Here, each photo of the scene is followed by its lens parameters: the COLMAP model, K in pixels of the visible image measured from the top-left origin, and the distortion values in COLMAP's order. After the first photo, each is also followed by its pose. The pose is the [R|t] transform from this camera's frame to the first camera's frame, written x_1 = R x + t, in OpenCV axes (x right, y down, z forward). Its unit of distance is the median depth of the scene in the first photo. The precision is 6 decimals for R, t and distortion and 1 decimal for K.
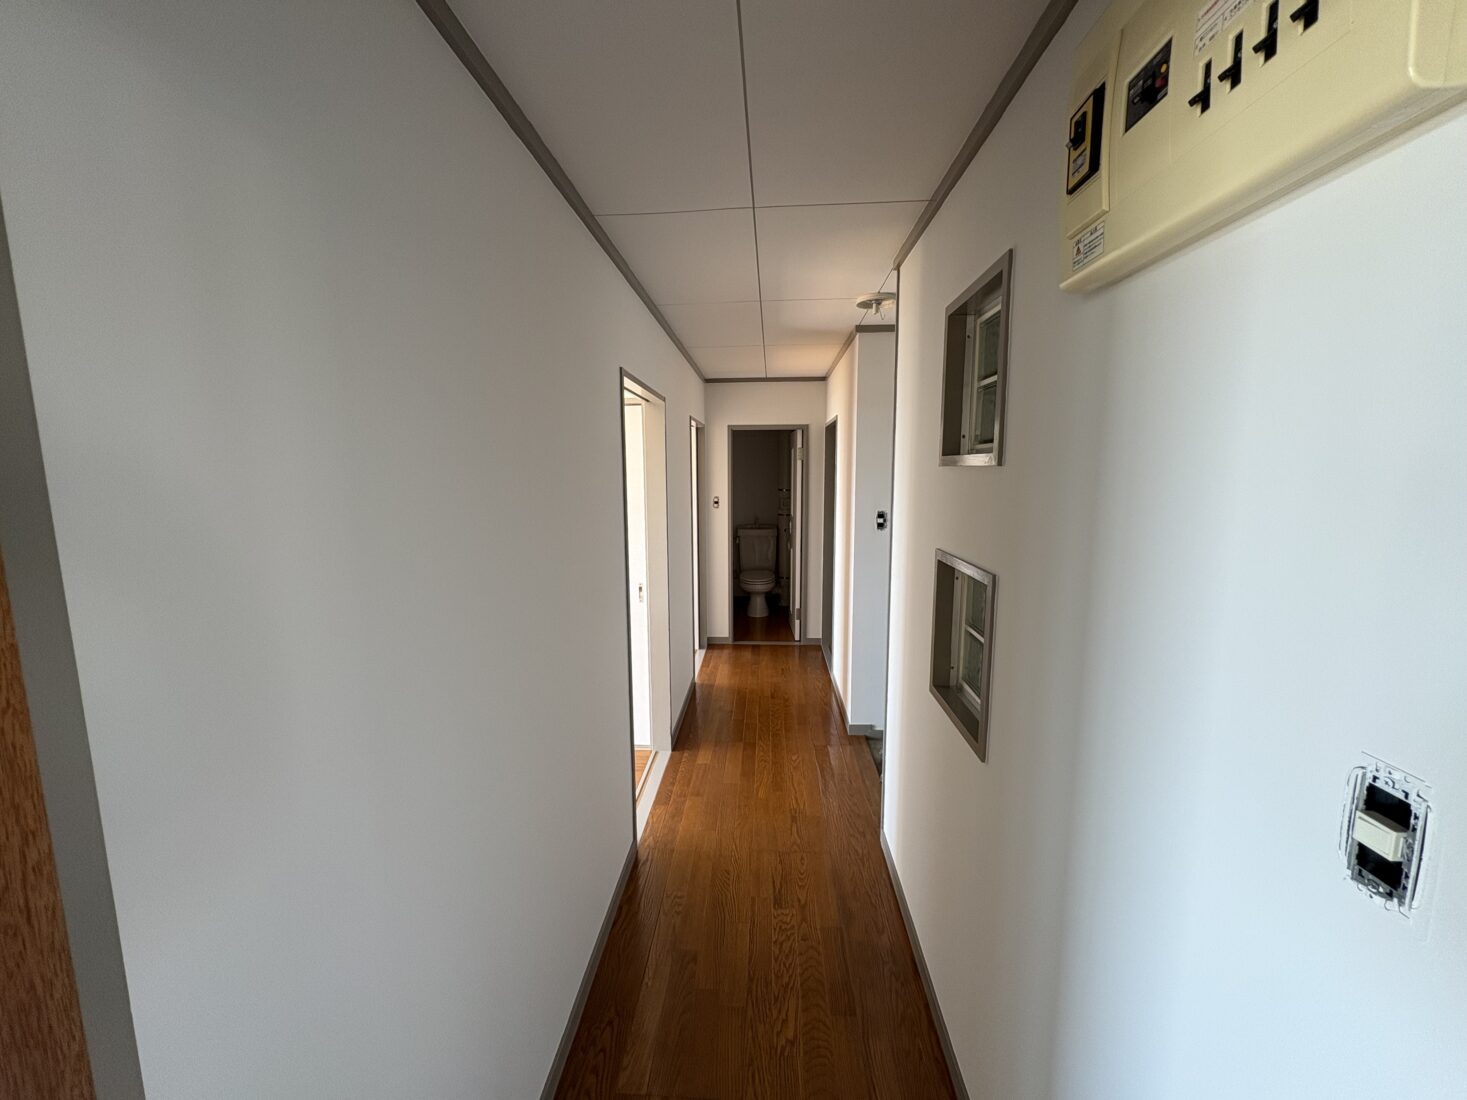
lens RADIAL K [[588.6, 0, 728.9], [0, 588.6, 548.8], [0, 0, 1]] dist [0.005762, -0.000207]
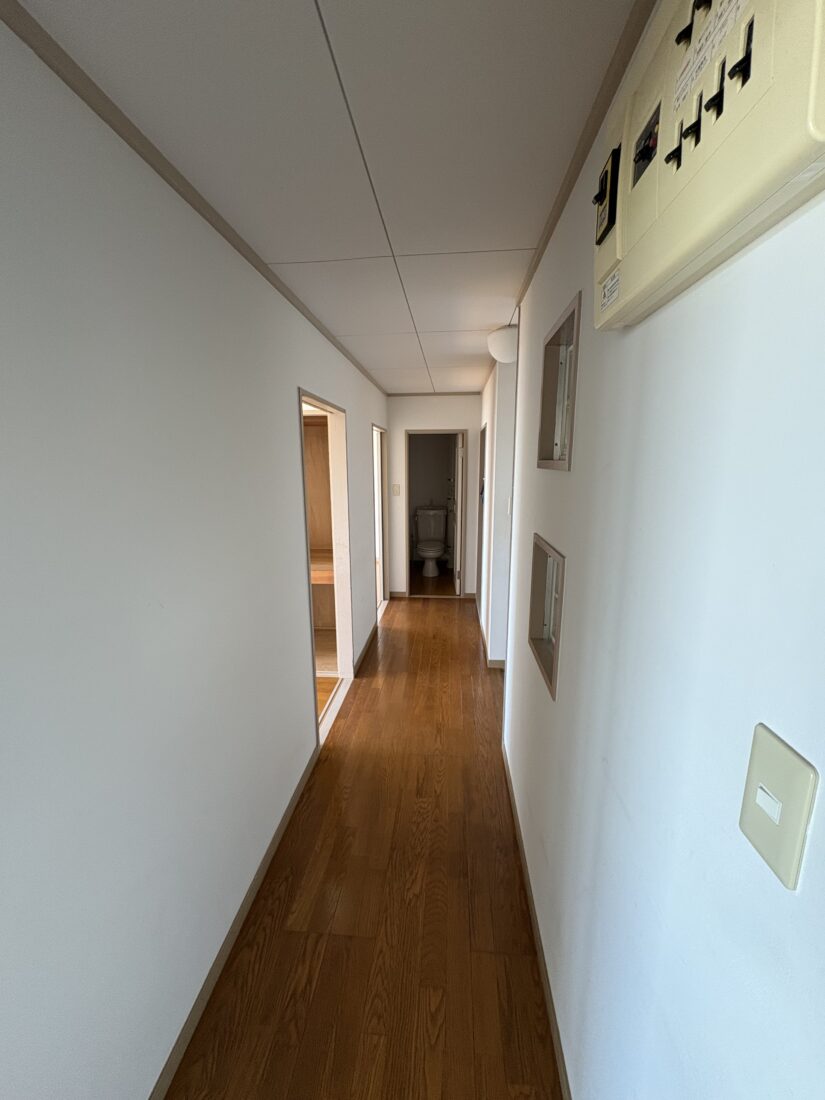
lens RADIAL K [[441.4, 0, 415.1], [0, 441.4, 550.8], [0, 0, 1]] dist [0.005762, -0.000207]
pose [[0.999717, 0.006961, -0.022747, 0.099803], [-0.005438, 0.997784, 0.066308, -0.020875], [0.023158, -0.066165, 0.997540, 0.030867]]
